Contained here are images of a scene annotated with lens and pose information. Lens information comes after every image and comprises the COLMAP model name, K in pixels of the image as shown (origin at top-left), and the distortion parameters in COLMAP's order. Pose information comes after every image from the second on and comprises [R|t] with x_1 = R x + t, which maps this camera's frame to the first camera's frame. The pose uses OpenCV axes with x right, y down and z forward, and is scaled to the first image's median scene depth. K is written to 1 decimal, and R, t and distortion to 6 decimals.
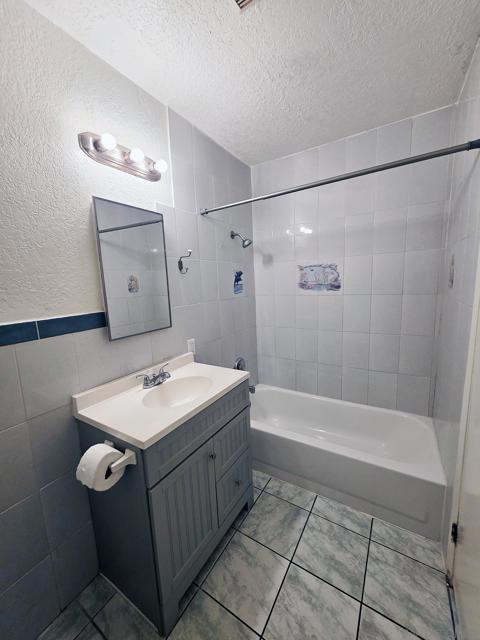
lens RADIAL K [[256.5, 0, 239.5], [0, 256.5, 319.8], [0, 0, 1]] dist [-0.000274, 0.000111]
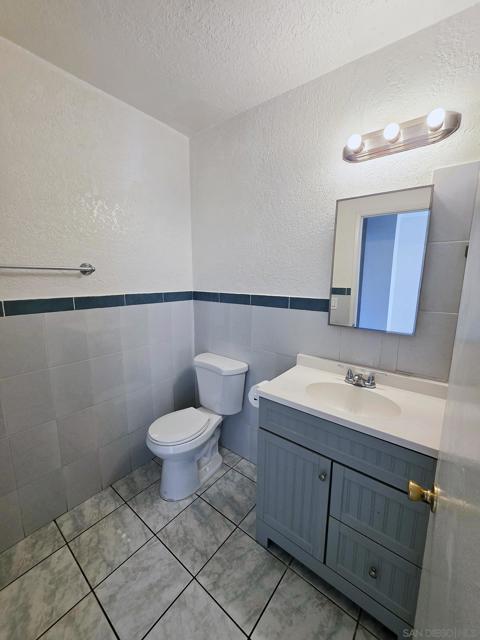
lens RADIAL K [[256.5, 0, 240.2], [0, 256.5, 318.9], [0, 0, 1]] dist [-0.000274, 0.000111]
pose [[-0.117543, 0.207439, -0.971161, 0.649660], [-0.151839, 0.962687, 0.224006, -0.139297], [0.981391, 0.173791, -0.081660, 0.678725]]
